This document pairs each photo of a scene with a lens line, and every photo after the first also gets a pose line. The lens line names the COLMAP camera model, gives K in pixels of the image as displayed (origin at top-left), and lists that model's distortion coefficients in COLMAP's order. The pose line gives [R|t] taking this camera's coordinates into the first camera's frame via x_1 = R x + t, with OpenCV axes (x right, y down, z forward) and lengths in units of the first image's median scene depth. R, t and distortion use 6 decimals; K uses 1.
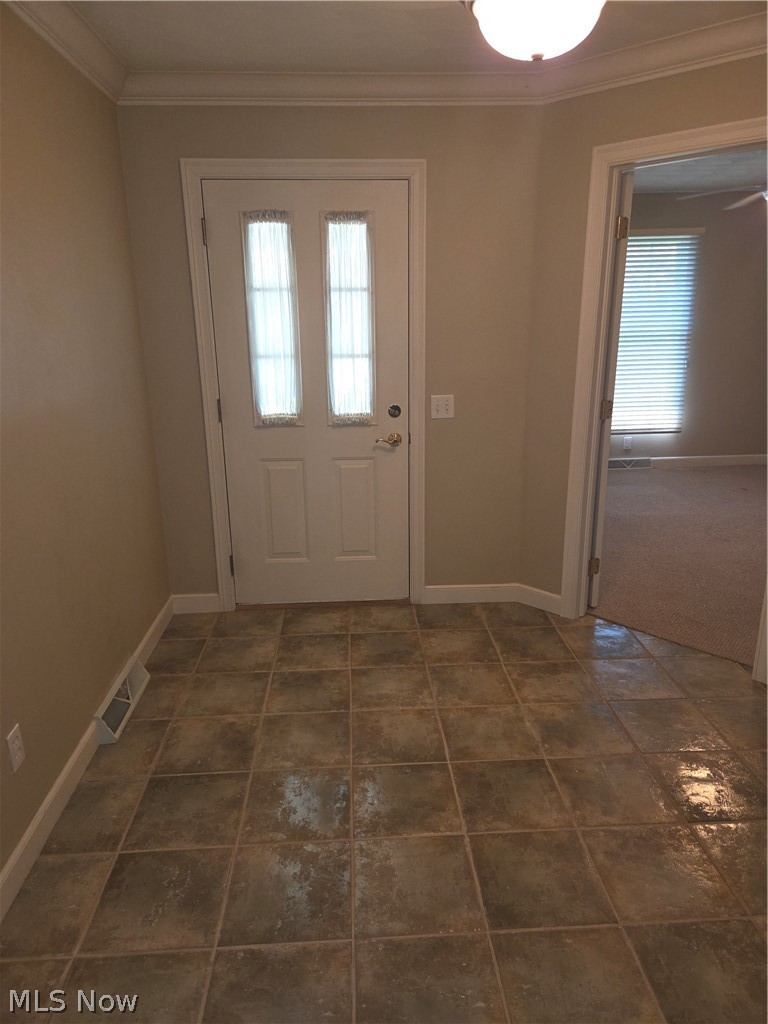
lens RADIAL K [[688.5, 0, 388.0], [0, 688.5, 511.8], [0, 0, 1]] dist [0.072558, -0.056763]
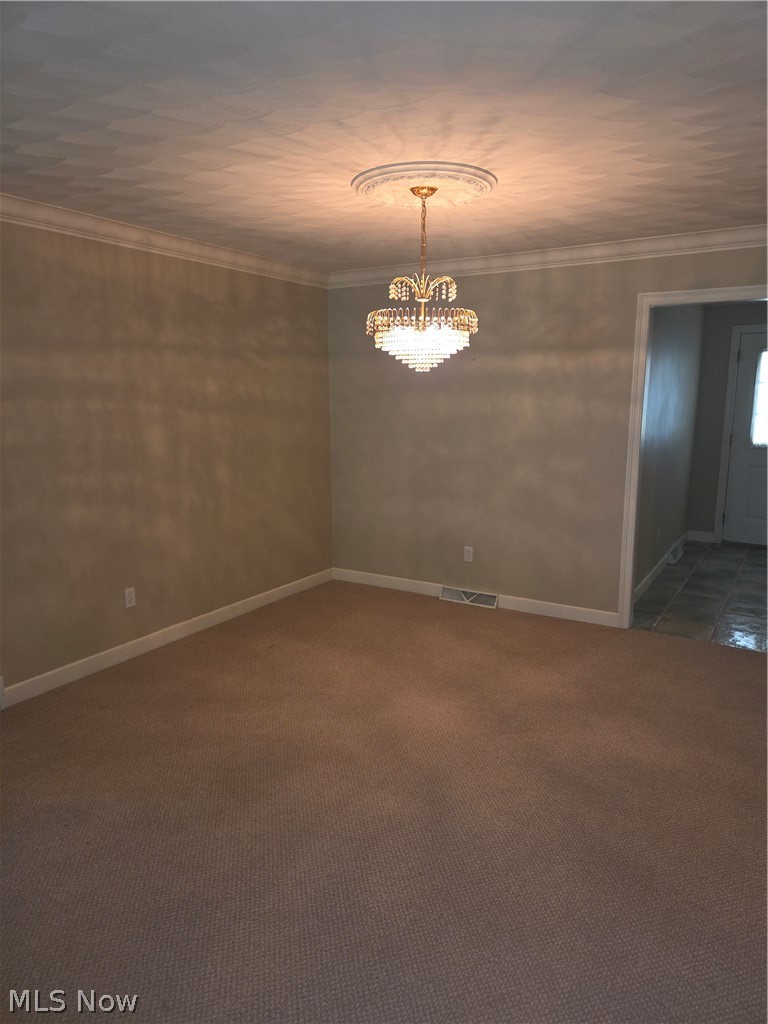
lens RADIAL K [[688.5, 0, 384.1], [0, 688.5, 512.9], [0, 0, 1]] dist [0.072558, -0.056763]
pose [[0.821799, 0.112315, -0.558598, 0.097797], [-0.168078, 0.984539, -0.049316, 0.360183], [0.544423, 0.134416, 0.827971, -1.308013]]
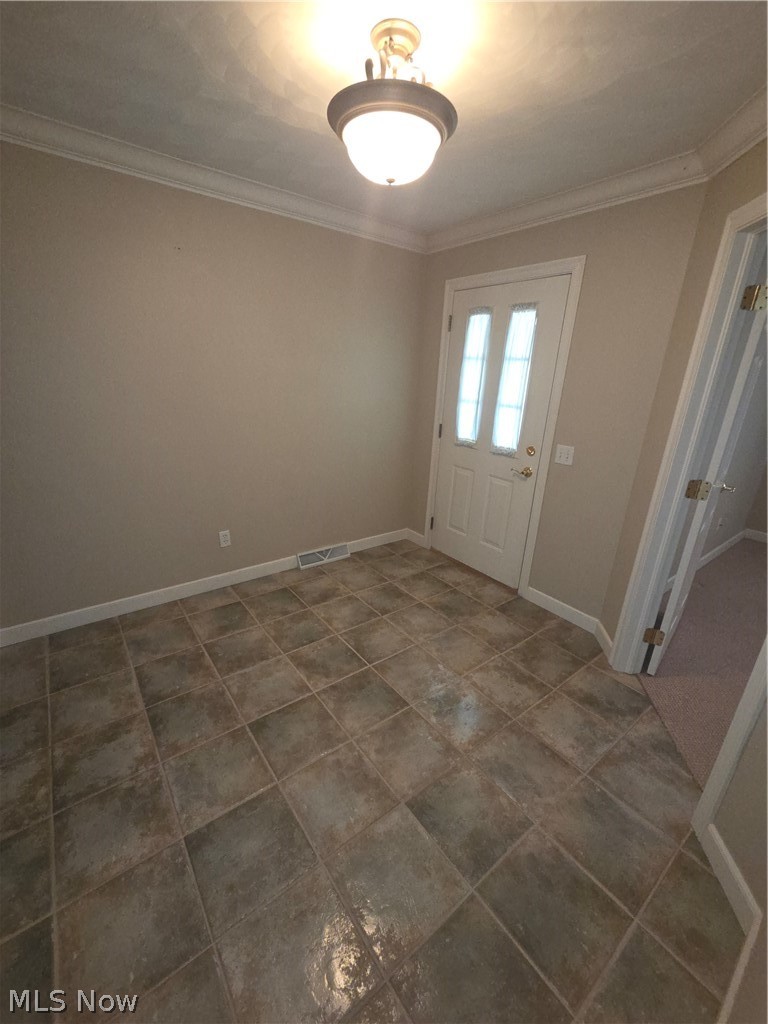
lens RADIAL K [[420.8, 0, 386.6], [0, 420.8, 512.2], [0, 0, 1]] dist [0.002750, -0.000822]
pose [[0.558302, 0.300704, -0.773224, 0.563195], [-0.278898, 0.945788, 0.166437, -0.099232], [0.781354, 0.122729, 0.611901, 0.321003]]
